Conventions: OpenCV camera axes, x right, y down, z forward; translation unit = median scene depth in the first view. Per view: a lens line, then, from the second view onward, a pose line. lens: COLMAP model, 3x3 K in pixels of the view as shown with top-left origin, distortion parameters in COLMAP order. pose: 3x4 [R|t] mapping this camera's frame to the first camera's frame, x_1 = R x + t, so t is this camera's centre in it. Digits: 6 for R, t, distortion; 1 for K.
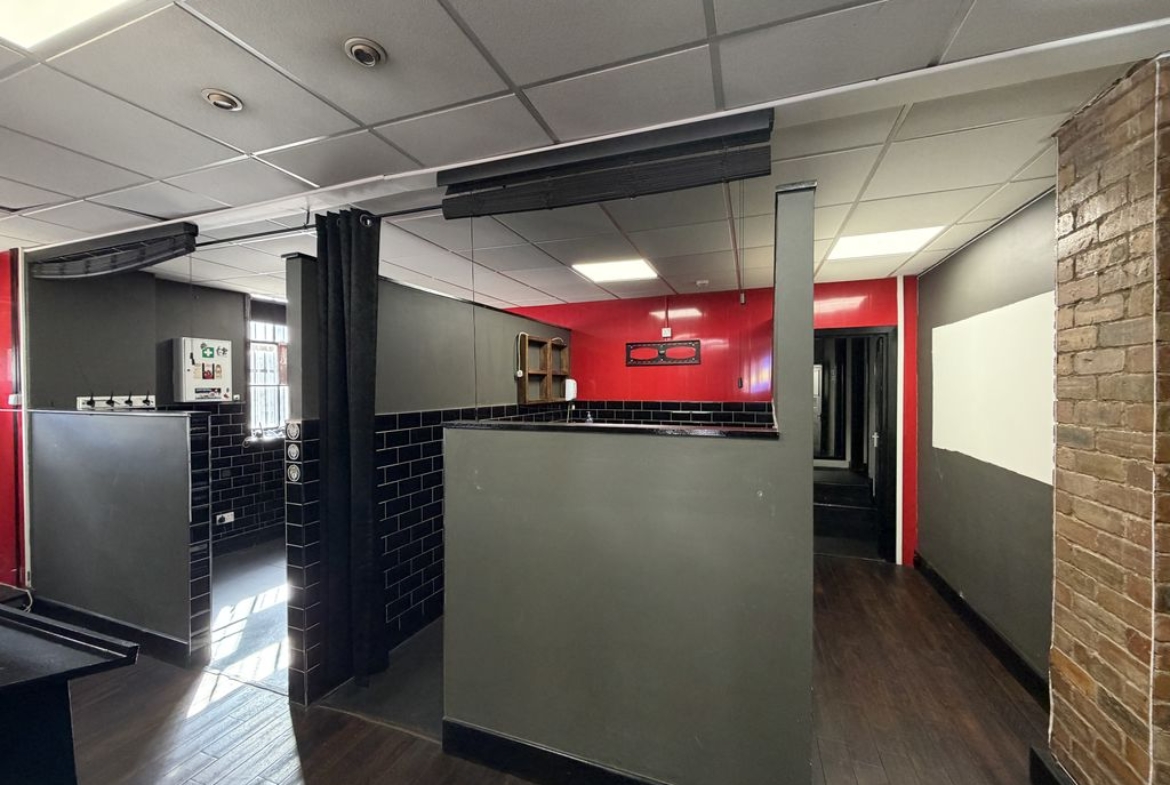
lens RADIAL K [[466.5, 0, 584.1], [0, 466.5, 394.1], [0, 0, 1]] dist [-0.001373, -0.000160]
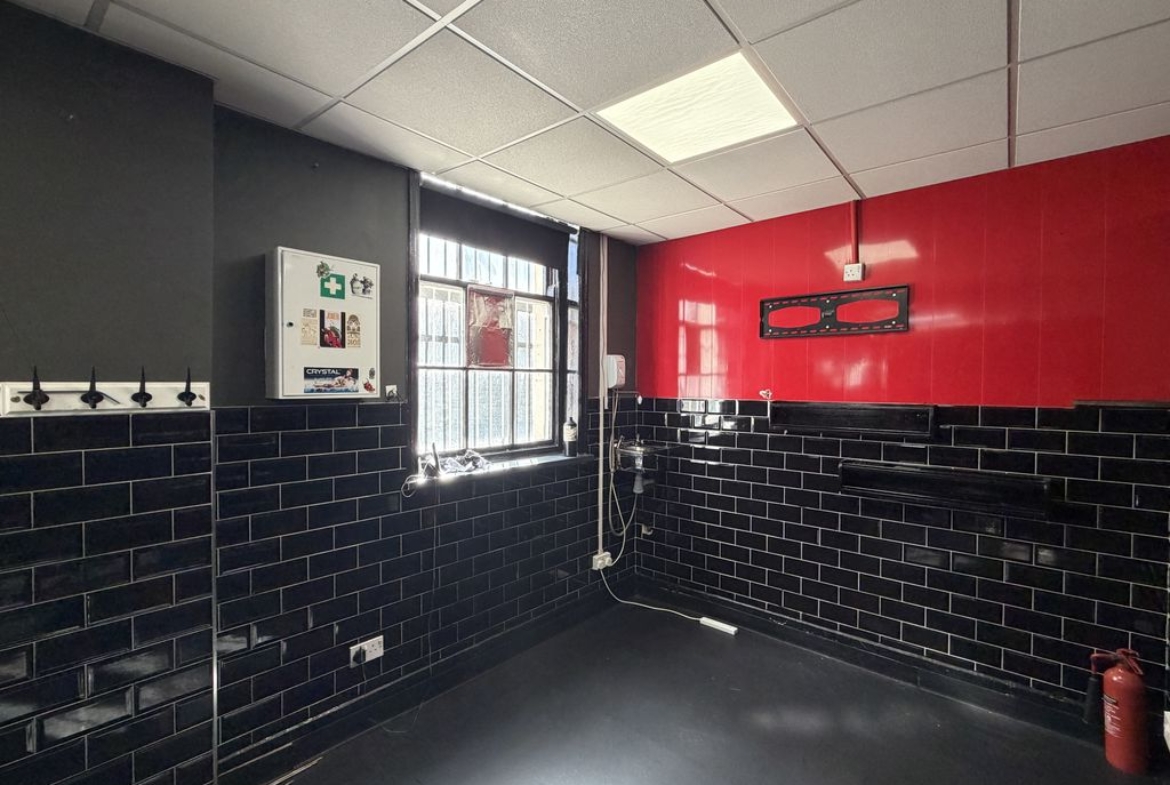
lens RADIAL K [[520.0, 0, 584.5], [0, 520.0, 388.6], [0, 0, 1]] dist [-0.000737, -0.000030]
pose [[0.944807, 0.004566, -0.327597, -0.394252], [-0.008286, 0.999916, -0.009960, 0.008910], [0.327524, 0.012125, 0.944765, 0.574856]]
